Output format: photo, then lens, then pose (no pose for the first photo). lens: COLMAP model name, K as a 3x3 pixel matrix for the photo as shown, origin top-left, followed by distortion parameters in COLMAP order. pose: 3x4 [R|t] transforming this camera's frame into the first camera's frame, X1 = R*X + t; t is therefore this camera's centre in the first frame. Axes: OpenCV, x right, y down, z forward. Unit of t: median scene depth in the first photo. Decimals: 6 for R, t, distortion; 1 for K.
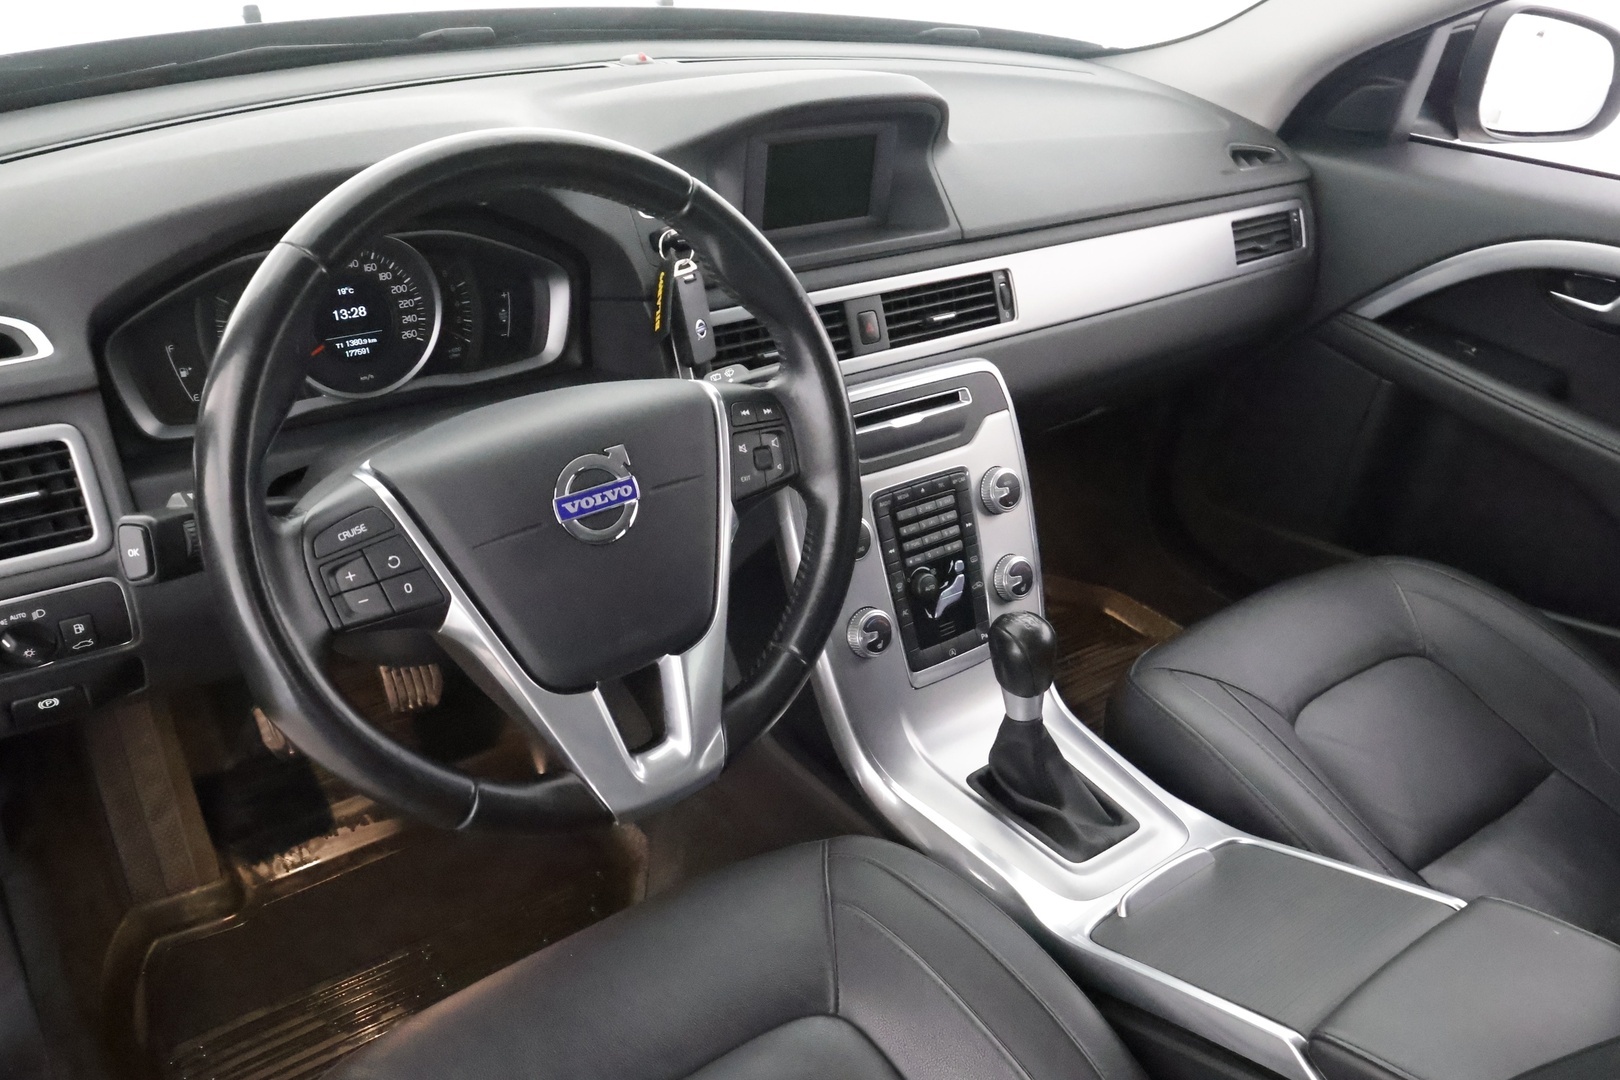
lens RADIAL K [[1288.1, 0, 809.1], [0, 1288.1, 559.5], [0, 0, 1]] dist [-0.003257, -0.007208]
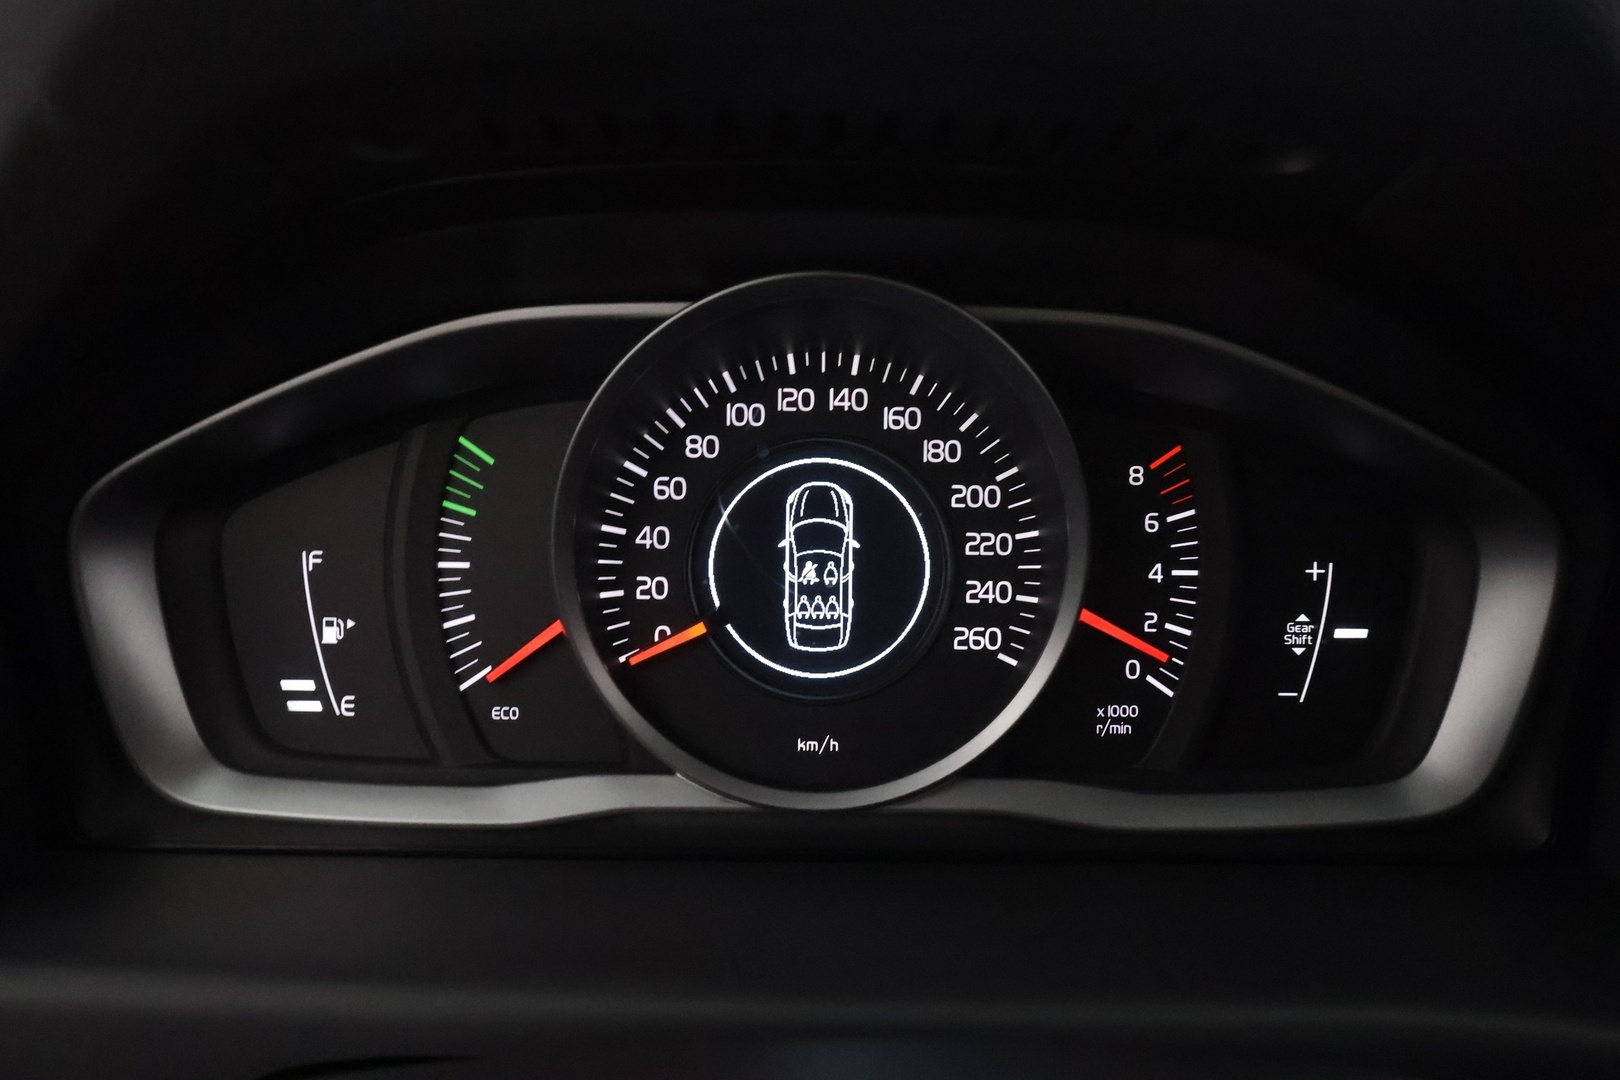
lens RADIAL K [[1288.1, 0, 809.1], [0, 1288.1, 559.5], [0, 0, 1]] dist [-0.003257, -0.007208]
pose [[0.805048, 0.135009, -0.577642, -0.149230], [-0.269023, 0.950957, -0.152671, -0.122113], [0.528700, 0.278306, 0.801886, 0.655167]]
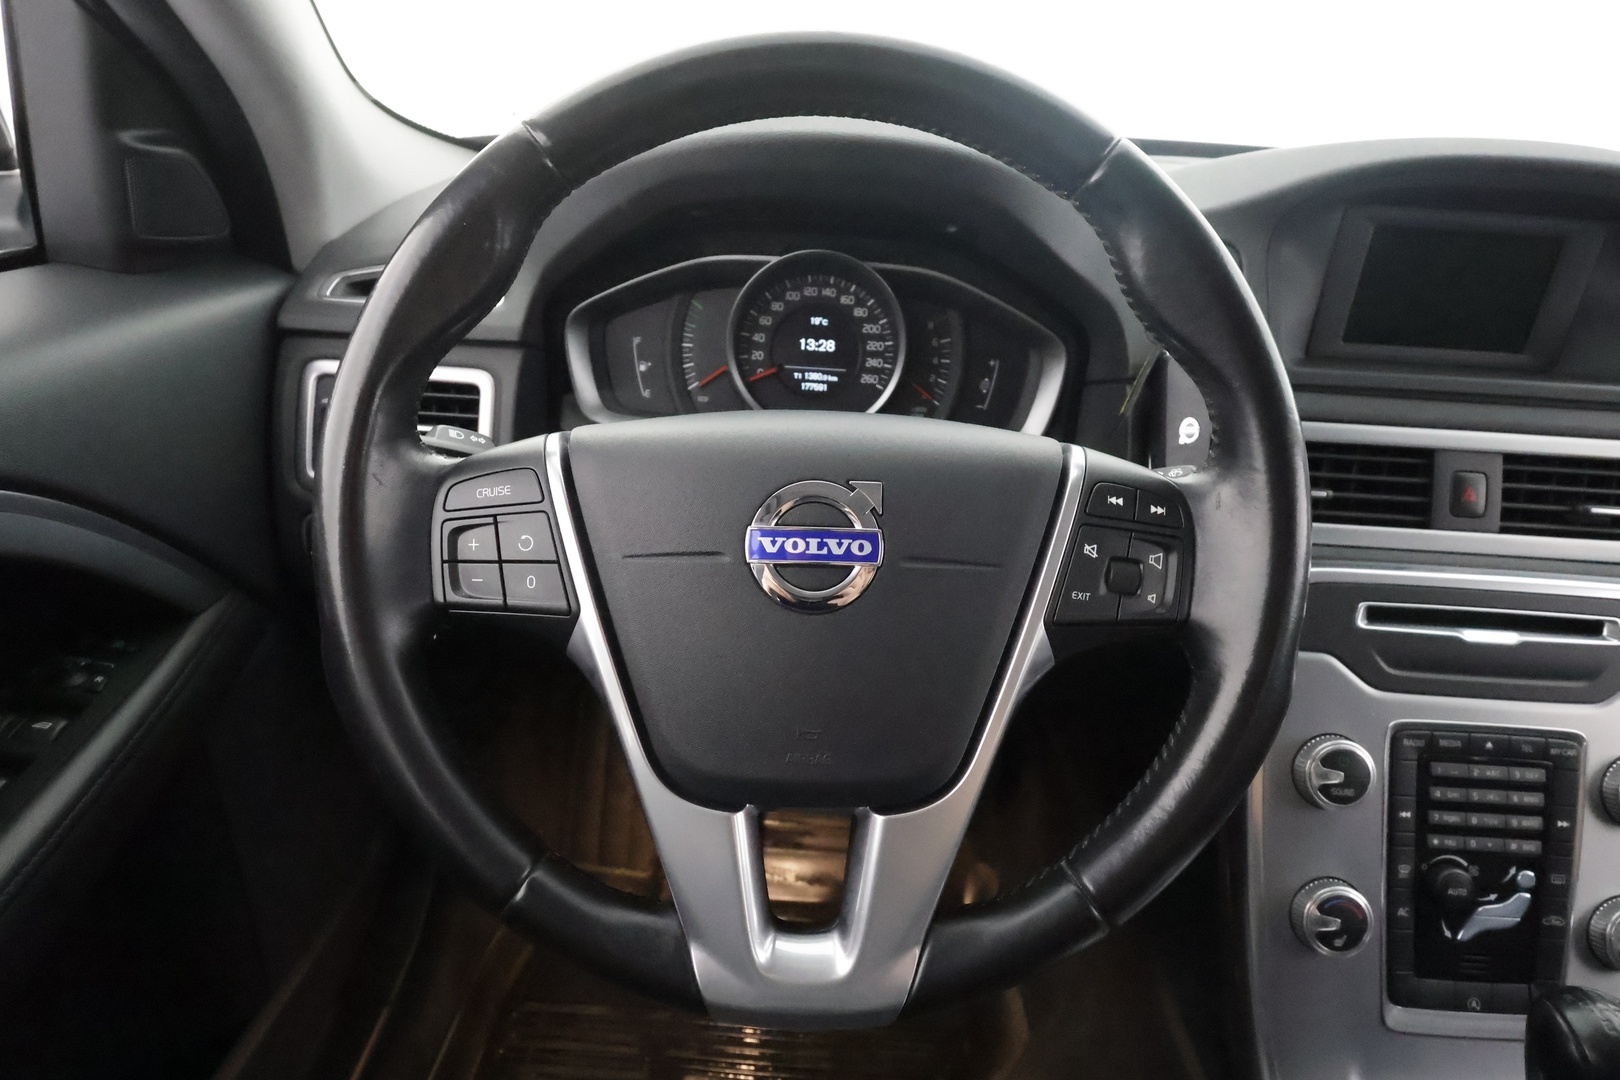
lens RADIAL K [[1059.9, 0, 805.1], [0, 1059.9, 547.1], [0, 0, 1]] dist [0.002056, 0.000242]
pose [[0.785464, 0.239682, -0.570613, 0.100447], [-0.321367, 0.945882, -0.045058, -0.012761], [0.528933, 0.218767, 0.819982, 0.352249]]
